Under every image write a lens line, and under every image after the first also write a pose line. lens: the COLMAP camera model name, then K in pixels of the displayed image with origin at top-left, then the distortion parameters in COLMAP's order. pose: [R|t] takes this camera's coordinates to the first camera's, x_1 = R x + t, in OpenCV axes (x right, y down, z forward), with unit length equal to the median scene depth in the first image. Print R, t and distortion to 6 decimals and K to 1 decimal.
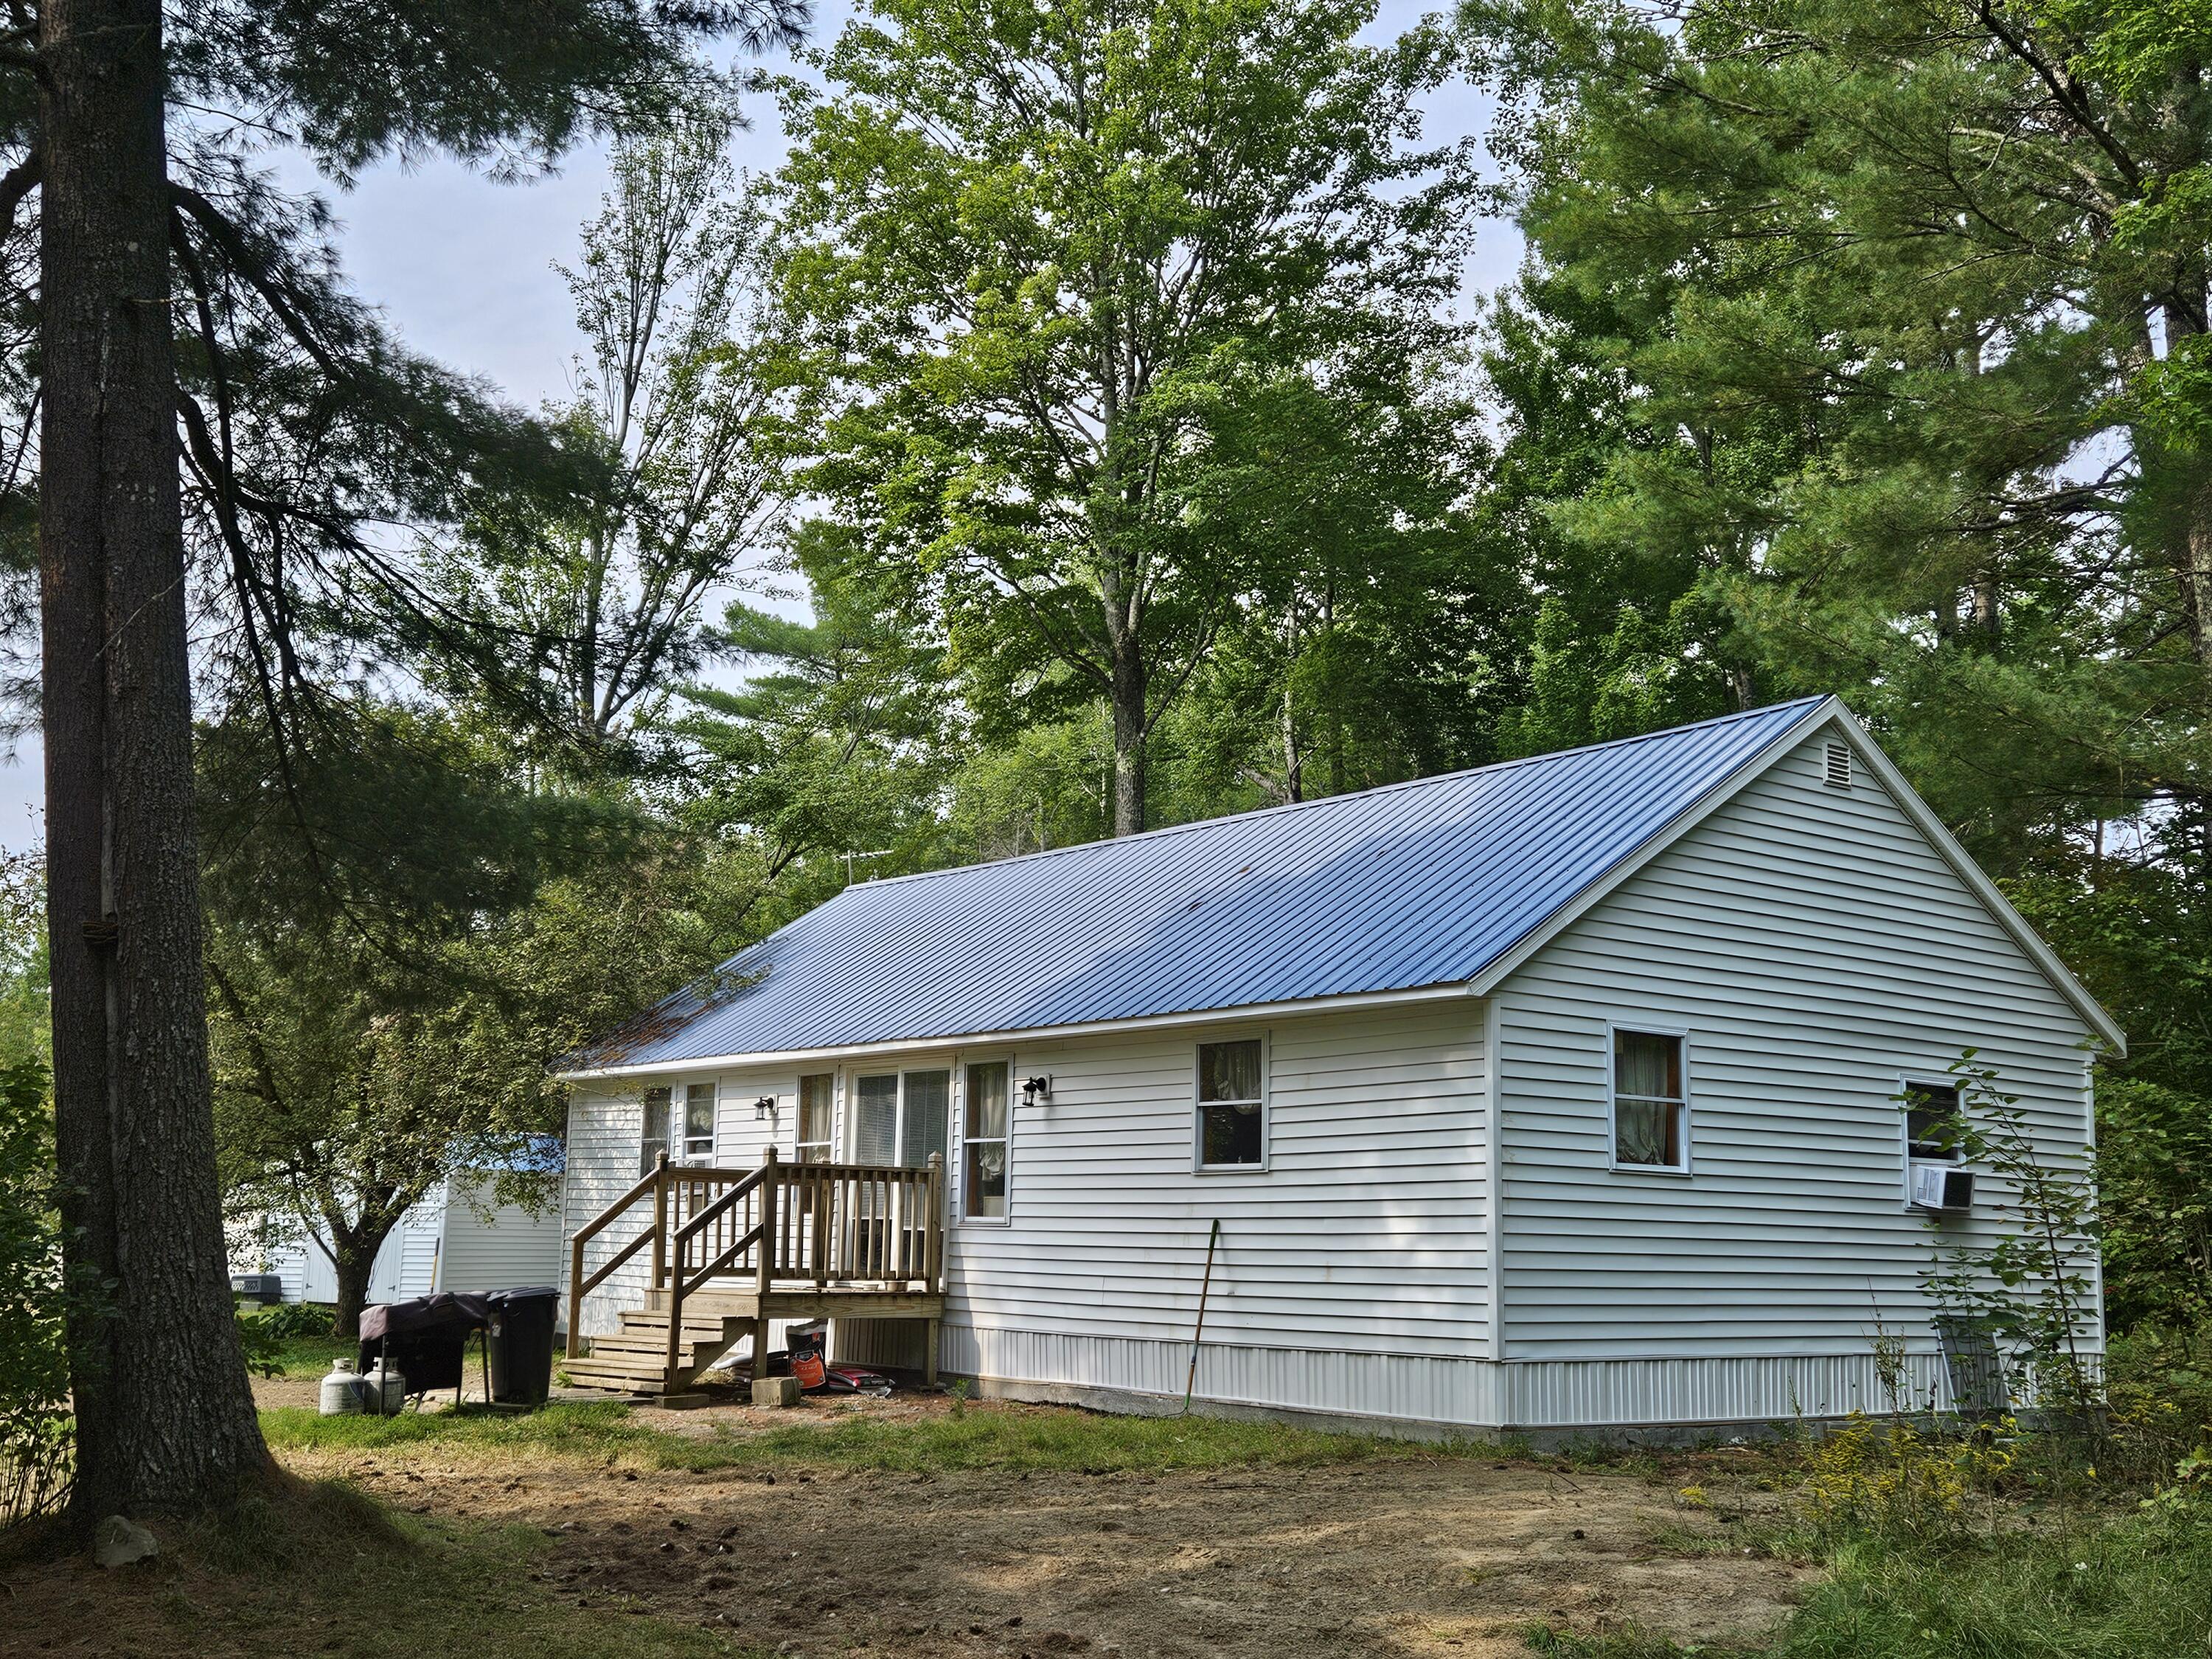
lens RADIAL K [[1480.6, 0, 1105.7], [0, 1480.6, 830.1], [0, 0, 1]] dist [0.033086, -0.000540]
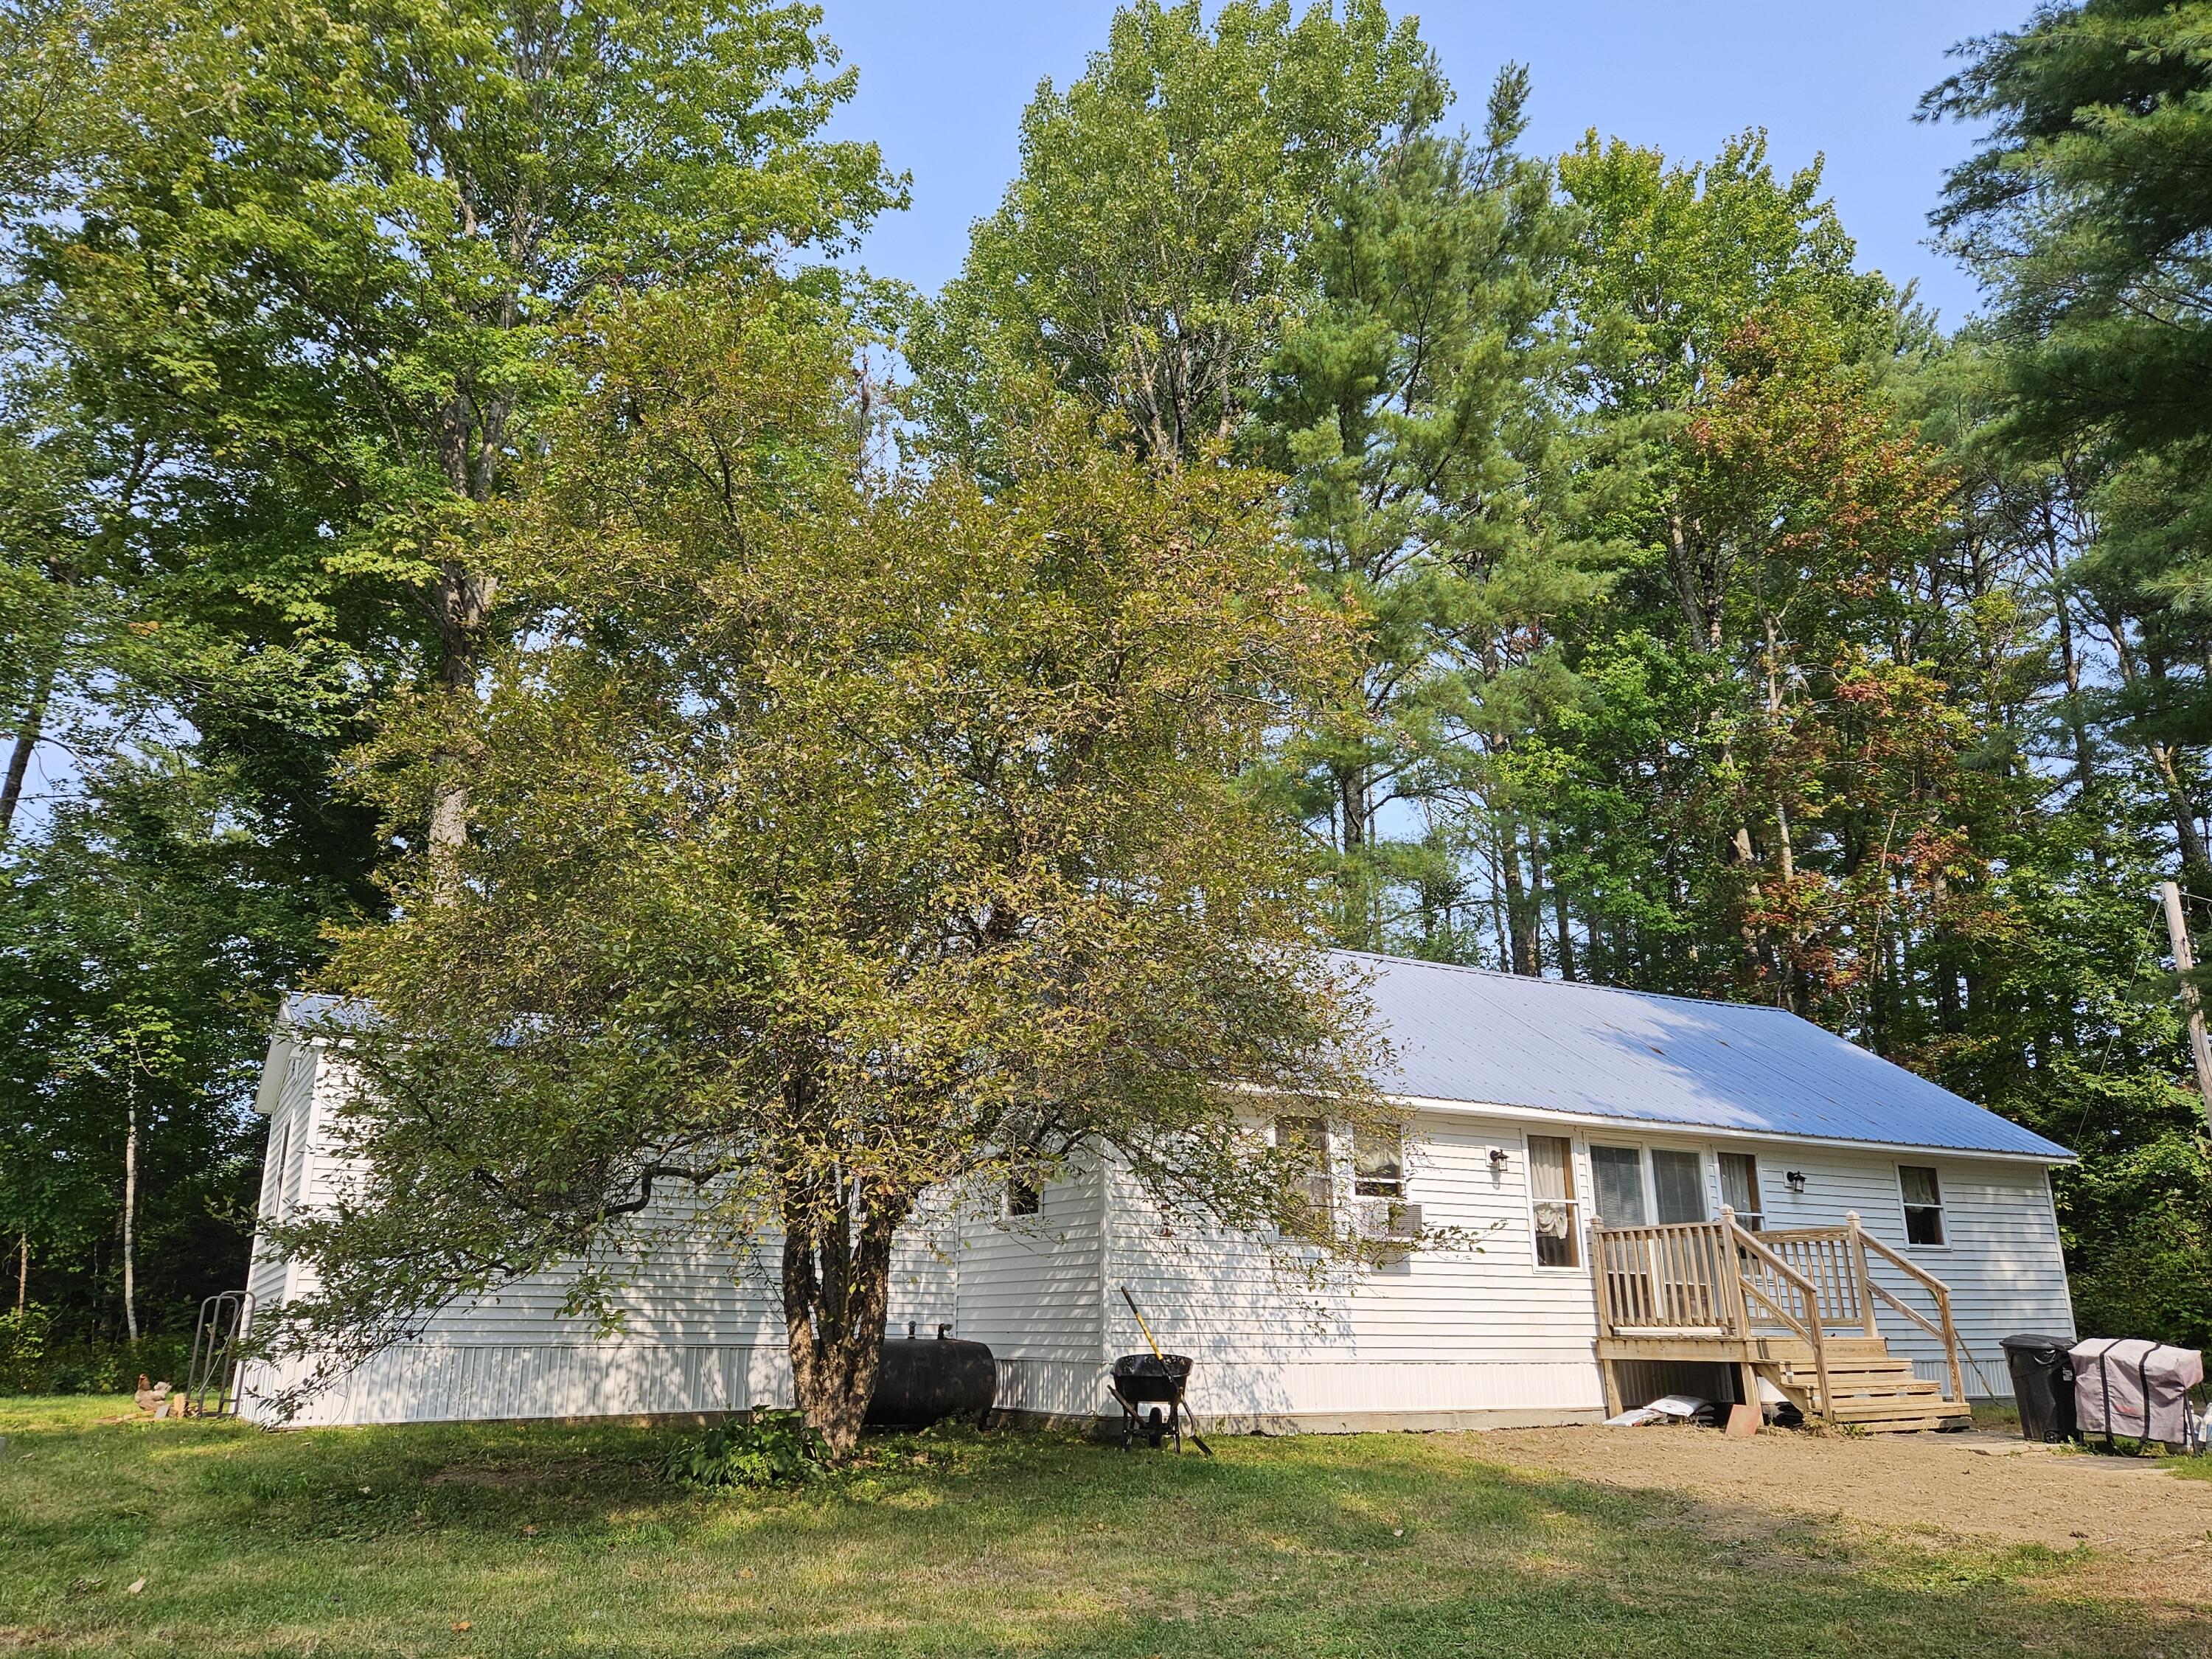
lens RADIAL K [[1480.6, 0, 1105.0], [0, 1480.6, 829.6], [0, 0, 1]] dist [0.033086, -0.000540]
pose [[0.295659, 0.259625, 0.919337, -1.499614], [-0.249026, 0.950034, -0.188206, 0.267169], [-0.922264, -0.173294, 0.345540, 1.093936]]
